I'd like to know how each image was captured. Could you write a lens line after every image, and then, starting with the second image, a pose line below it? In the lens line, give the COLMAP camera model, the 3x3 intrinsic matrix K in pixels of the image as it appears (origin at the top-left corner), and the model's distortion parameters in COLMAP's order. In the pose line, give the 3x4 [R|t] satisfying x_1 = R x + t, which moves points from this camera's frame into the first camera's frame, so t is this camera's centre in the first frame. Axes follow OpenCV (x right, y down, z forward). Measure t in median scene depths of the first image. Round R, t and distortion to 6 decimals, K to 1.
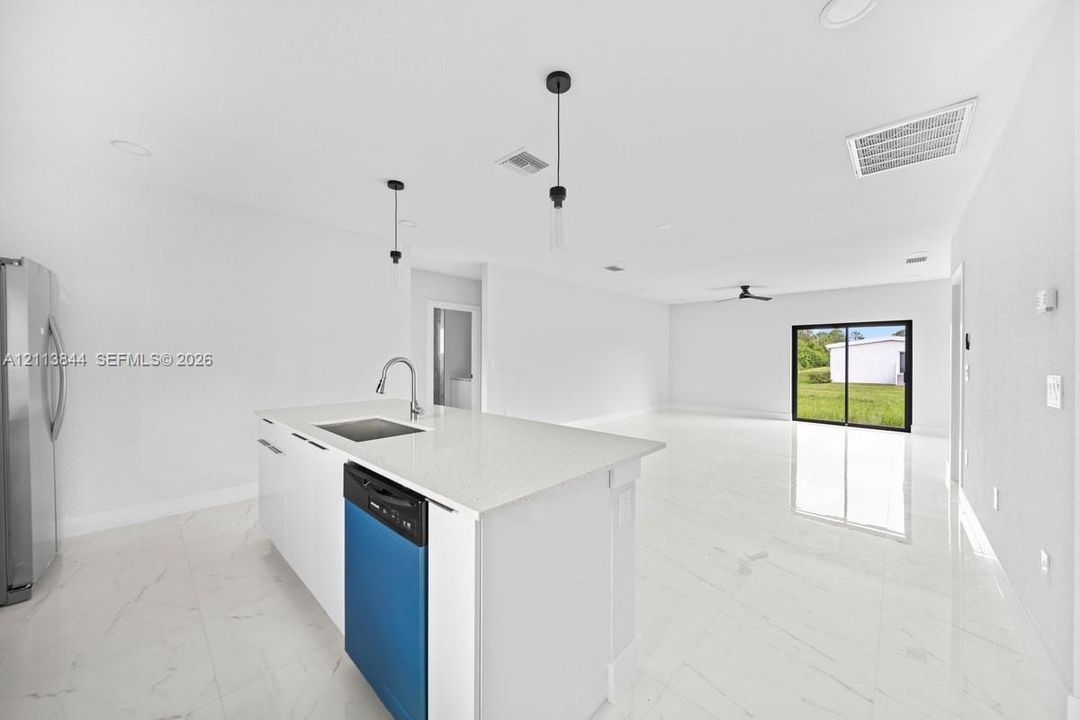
lens RADIAL K [[381.5, 0, 545.0], [0, 381.5, 358.0], [0, 0, 1]] dist [-0.000992, -0.000094]
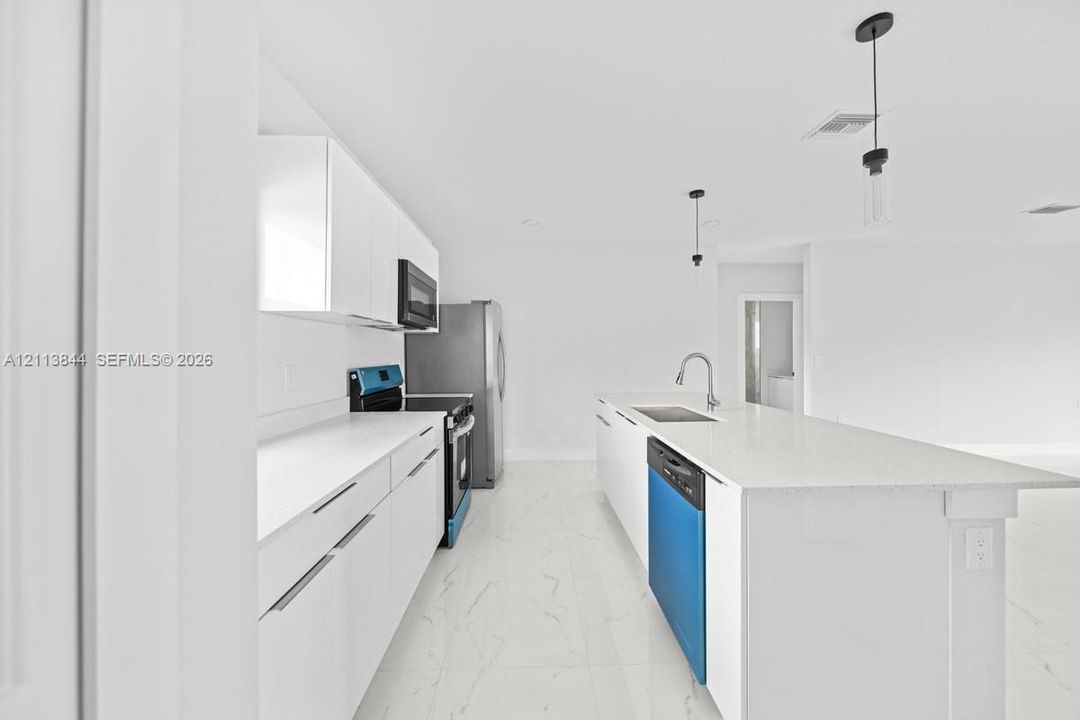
lens RADIAL K [[381.5, 0, 545.0], [0, 381.5, 358.0], [0, 0, 1]] dist [-0.000992, -0.000094]
pose [[0.705977, 0.002361, -0.708230, 0.087645], [0.005546, 0.999945, 0.008862, 0.000966], [0.708213, -0.010184, 0.705926, -0.090309]]
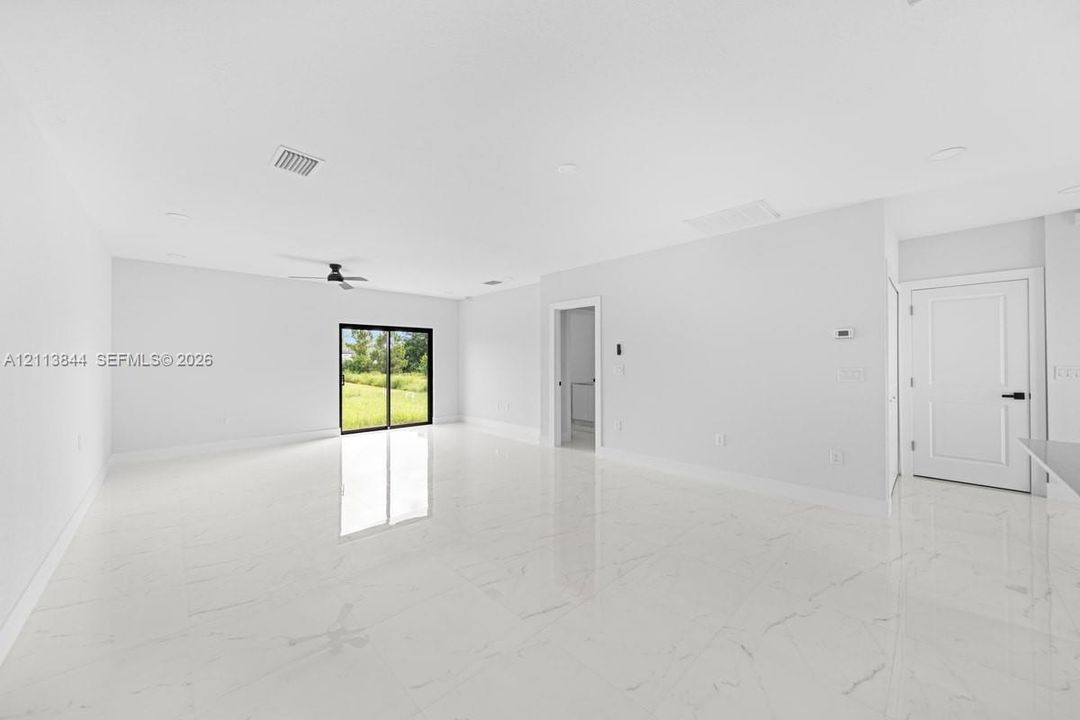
lens RADIAL K [[380.8, 0, 537.0], [0, 380.8, 359.5], [0, 0, 1]] dist [-0.002203, -0.000262]
pose [[0.056297, -0.001446, 0.998413, -0.316414], [0.006075, 0.999981, 0.001105, -0.005764], [-0.998396, 0.006003, 0.056305, 0.944375]]
